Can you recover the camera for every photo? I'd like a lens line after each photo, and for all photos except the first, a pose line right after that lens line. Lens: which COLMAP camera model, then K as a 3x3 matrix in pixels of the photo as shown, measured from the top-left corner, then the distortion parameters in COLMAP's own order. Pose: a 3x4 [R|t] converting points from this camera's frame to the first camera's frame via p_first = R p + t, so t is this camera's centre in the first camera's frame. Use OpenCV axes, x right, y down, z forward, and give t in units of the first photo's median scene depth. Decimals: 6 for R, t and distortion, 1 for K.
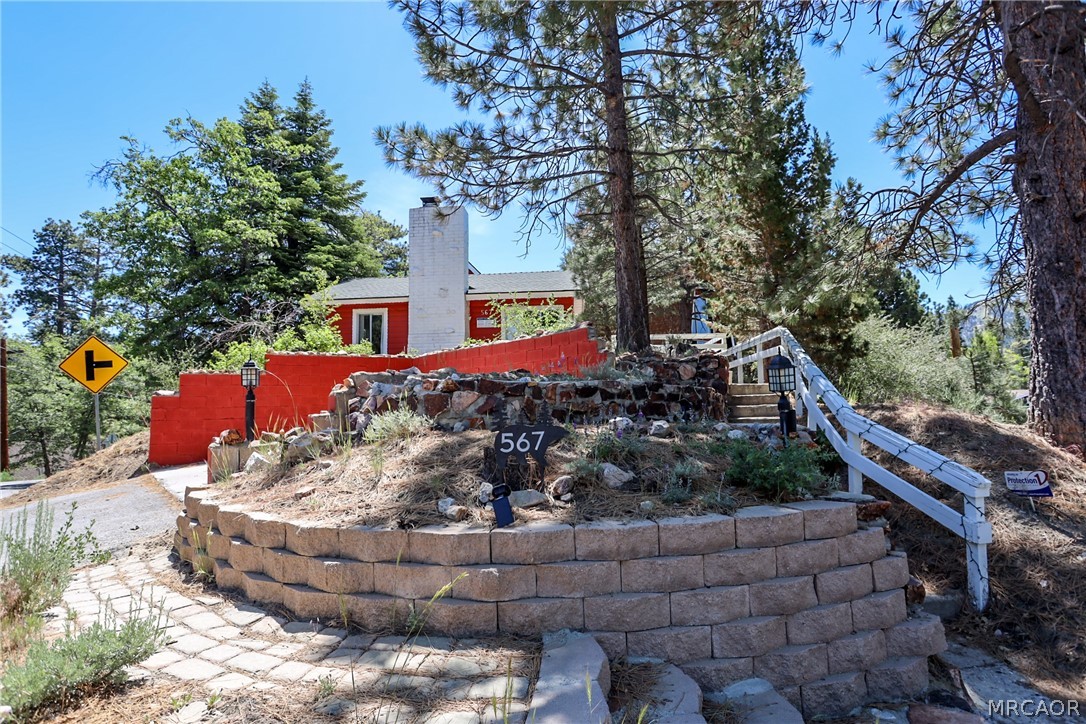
lens RADIAL K [[606.7, 0, 543.0], [0, 606.7, 362.0], [0, 0, 1]] dist [-0.055631, 0.000905]
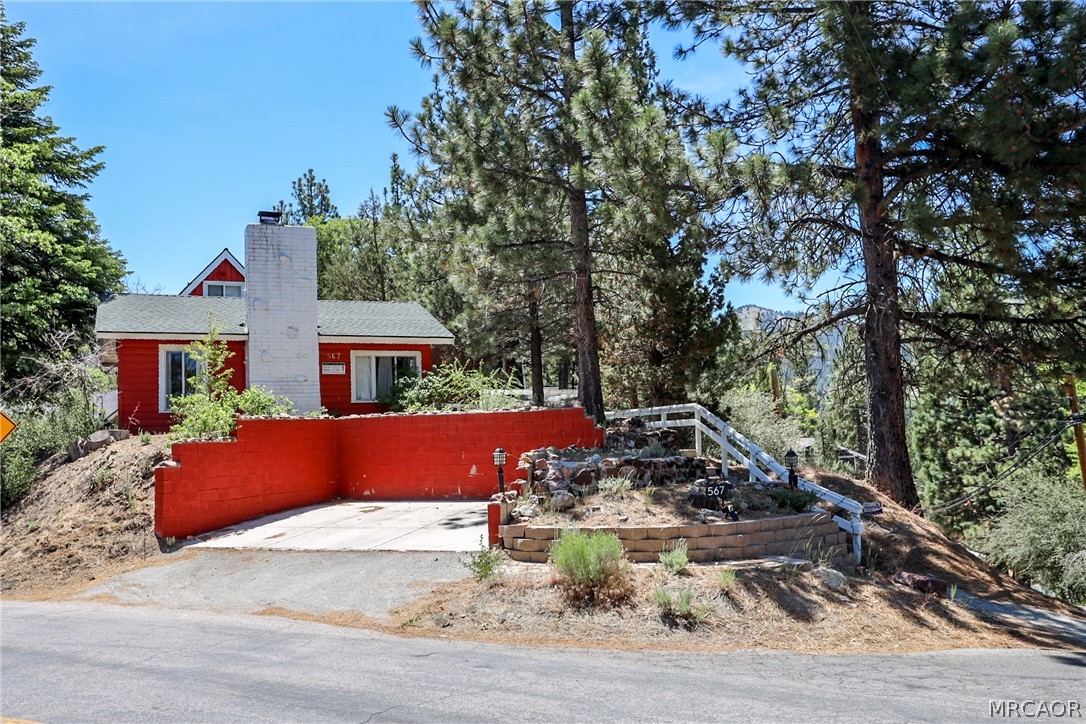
lens RADIAL K [[1555.1, 0, 543.0], [0, 1555.1, 362.0], [0, 0, 1]] dist [-0.014821, -0.016064]
pose [[0.841739, 0.020437, 0.539497, -1.573717], [-0.032846, 0.999371, 0.013390, -0.174190], [-0.538884, -0.028991, 0.841881, -1.504704]]
